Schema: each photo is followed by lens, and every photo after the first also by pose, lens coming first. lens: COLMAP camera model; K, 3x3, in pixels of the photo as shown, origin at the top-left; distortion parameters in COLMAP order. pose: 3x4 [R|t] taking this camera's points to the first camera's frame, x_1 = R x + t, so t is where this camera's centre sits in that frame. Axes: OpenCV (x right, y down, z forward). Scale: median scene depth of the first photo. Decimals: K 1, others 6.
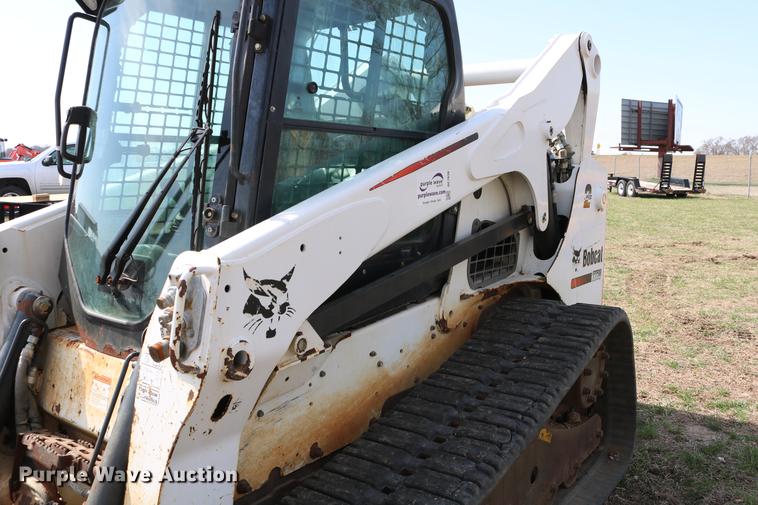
lens RADIAL K [[653.0, 0, 379.0], [0, 653.0, 252.5], [0, 0, 1]] dist [-0.159540, 0.136157]
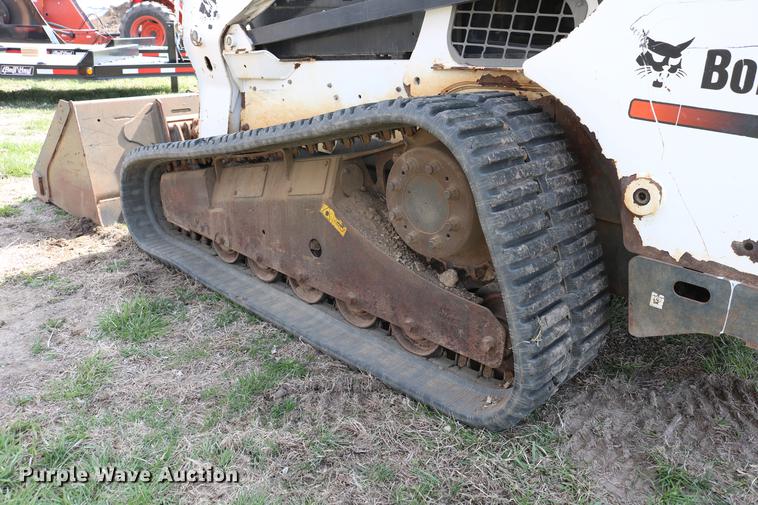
lens RADIAL K [[625.6, 0, 379.0], [0, 625.6, 252.5], [0, 0, 1]] dist [-0.153659, 0.121097]
pose [[-0.119559, 0.343801, -0.931400, 1.175999], [-0.150886, 0.920940, 0.359308, 0.017321], [0.981295, 0.183494, -0.058232, 1.246480]]
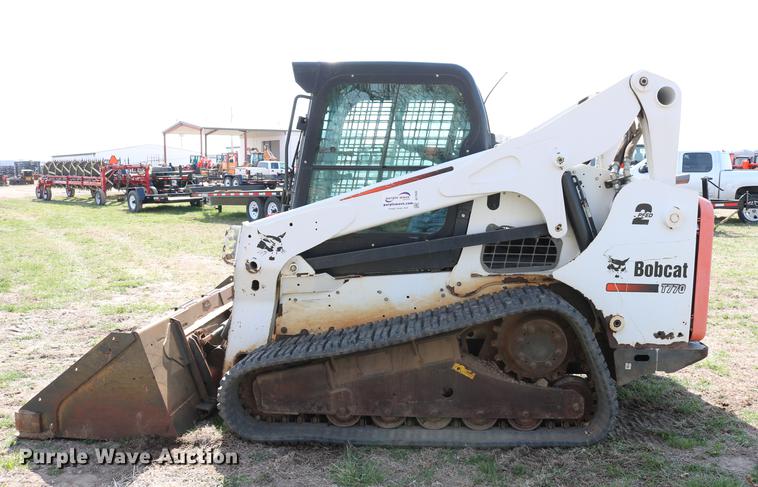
lens RADIAL K [[674.2, 0, 405.4], [0, 674.2, 276.4], [0, 0, 1]] dist [-0.129425, 0.011114]
pose [[0.561360, 0.123546, -0.818298, 1.589621], [-0.104209, 0.991476, 0.078204, -0.040580], [0.820984, 0.041373, 0.569450, -0.001338]]
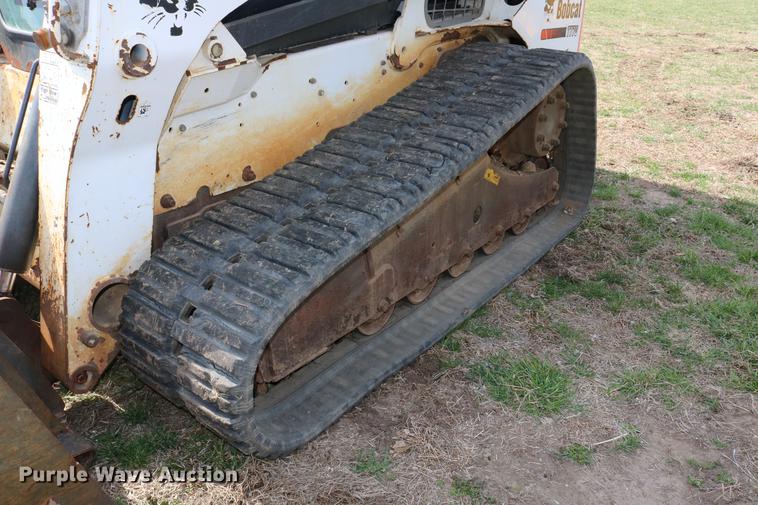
lens RADIAL K [[625.6, 0, 379.0], [0, 625.6, 252.5], [0, 0, 1]] dist [-0.153659, 0.121097]
pose [[0.999611, 0.027314, -0.005655, 0.104151], [-0.024064, 0.946991, 0.320357, 0.103872], [0.014106, -0.320096, 0.947280, 0.051881]]
